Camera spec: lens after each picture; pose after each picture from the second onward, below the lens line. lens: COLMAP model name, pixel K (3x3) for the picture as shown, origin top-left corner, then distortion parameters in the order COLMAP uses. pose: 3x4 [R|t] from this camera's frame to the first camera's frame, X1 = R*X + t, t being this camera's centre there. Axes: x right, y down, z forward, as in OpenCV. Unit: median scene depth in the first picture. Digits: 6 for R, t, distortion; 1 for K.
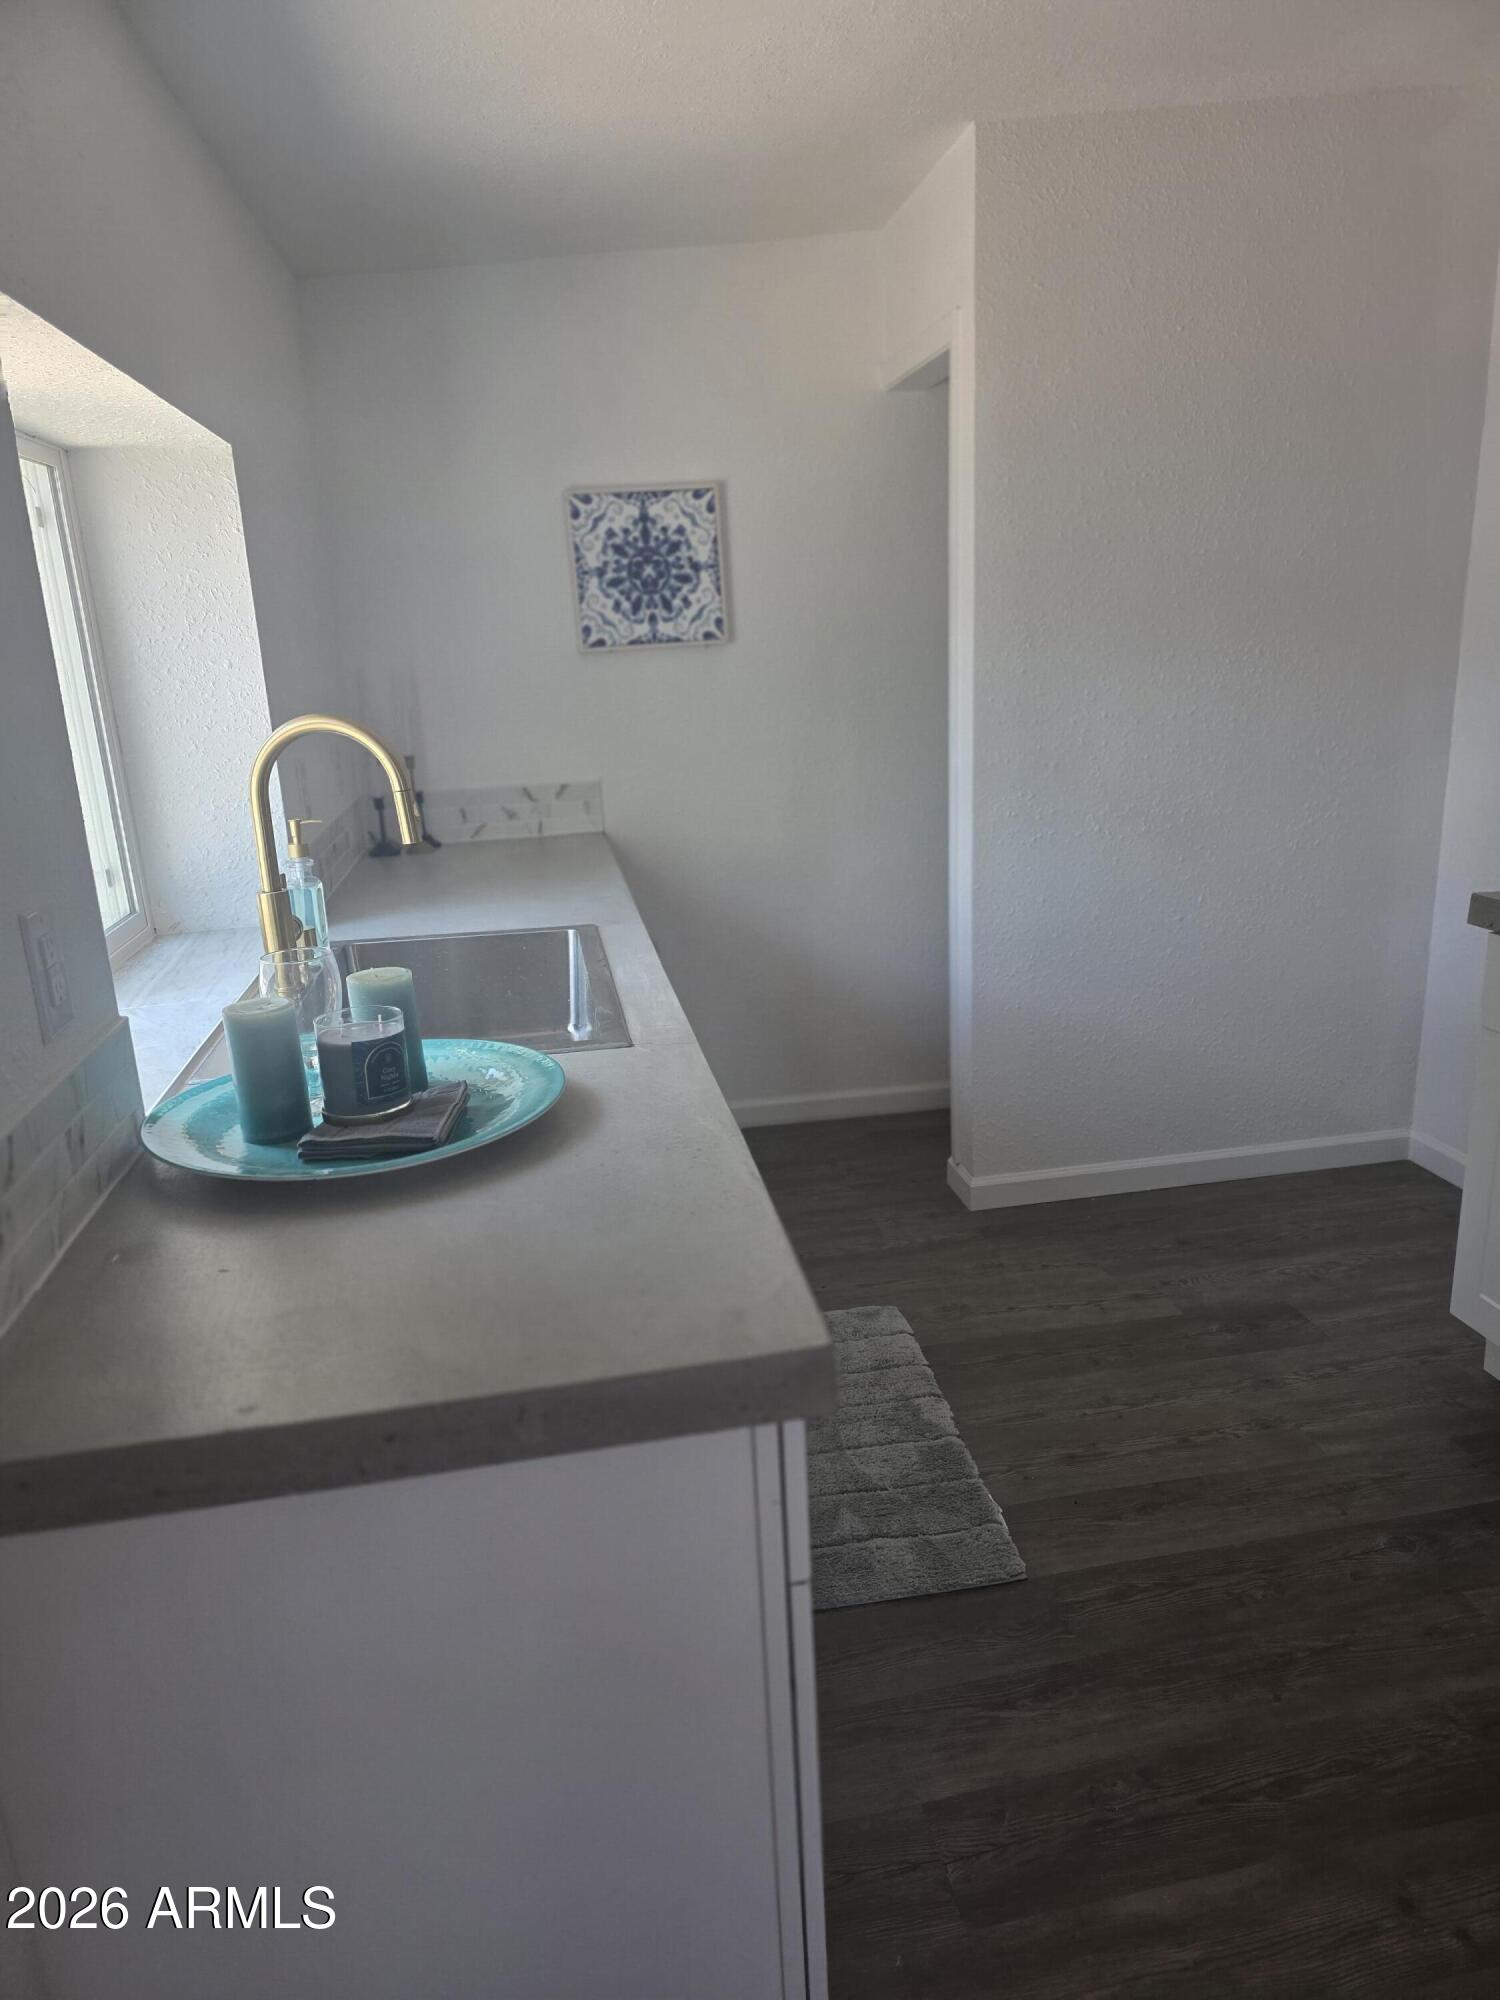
lens RADIAL K [[1351.9, 0, 782.3], [0, 1351.9, 1018.2], [0, 0, 1]] dist [0.052831, -0.044514]
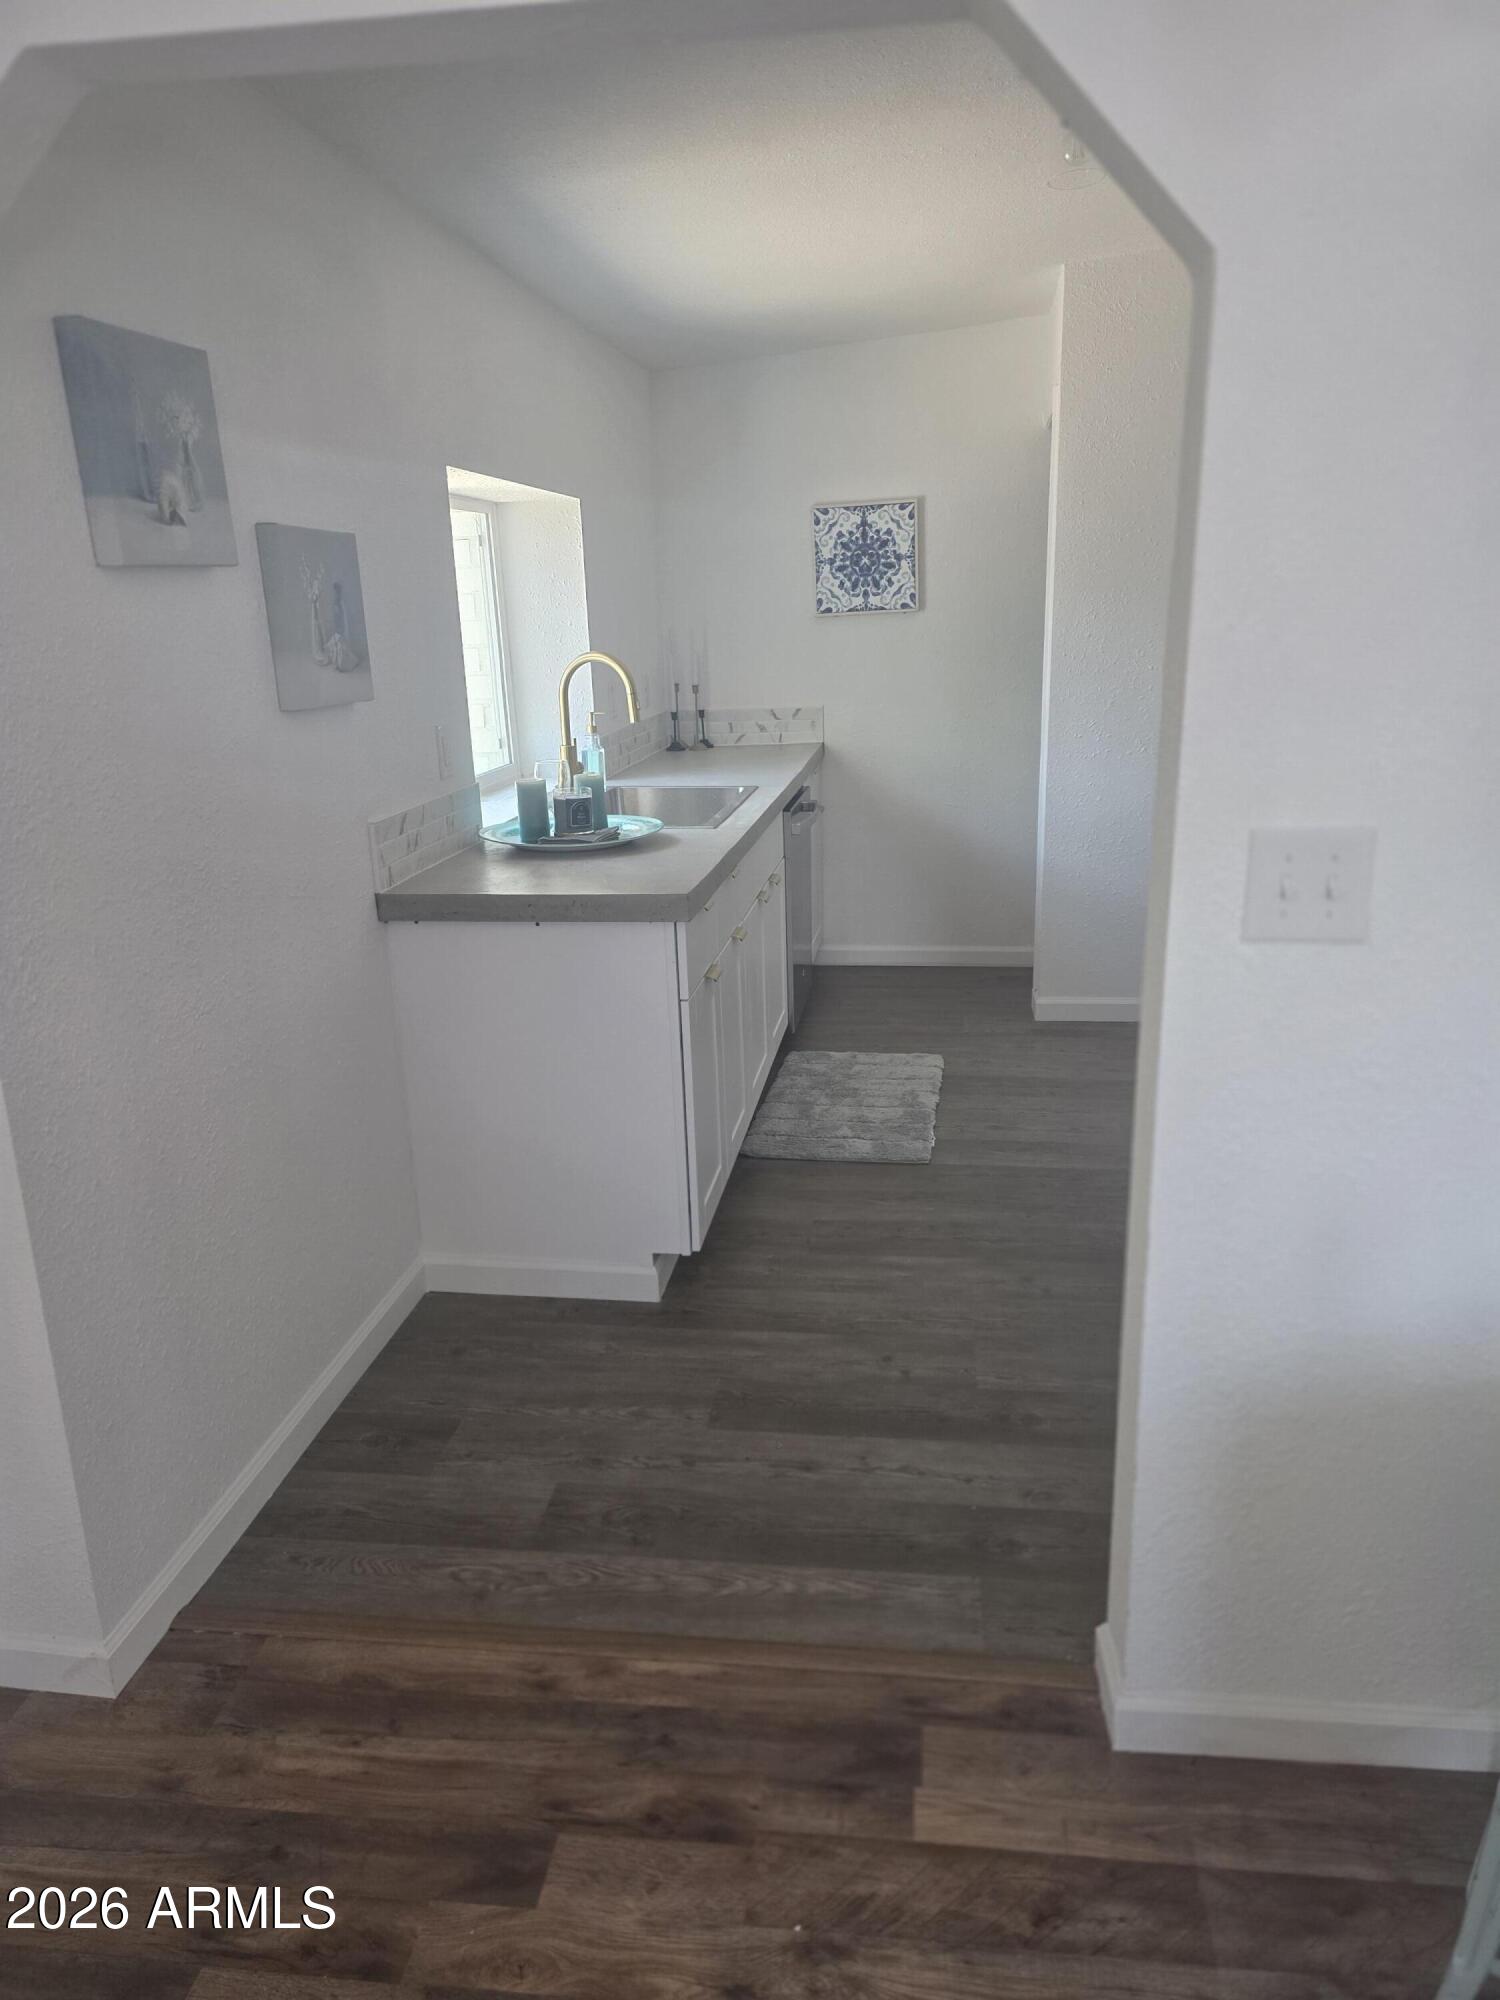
lens RADIAL K [[1351.9, 0, 759.1], [0, 1351.9, 1007.8], [0, 0, 1]] dist [0.052831, -0.044514]
pose [[0.949277, 0.101397, -0.297644, 0.271654], [-0.094426, 0.994816, 0.037746, 0.098404], [0.299928, -0.007726, 0.953931, -0.409744]]
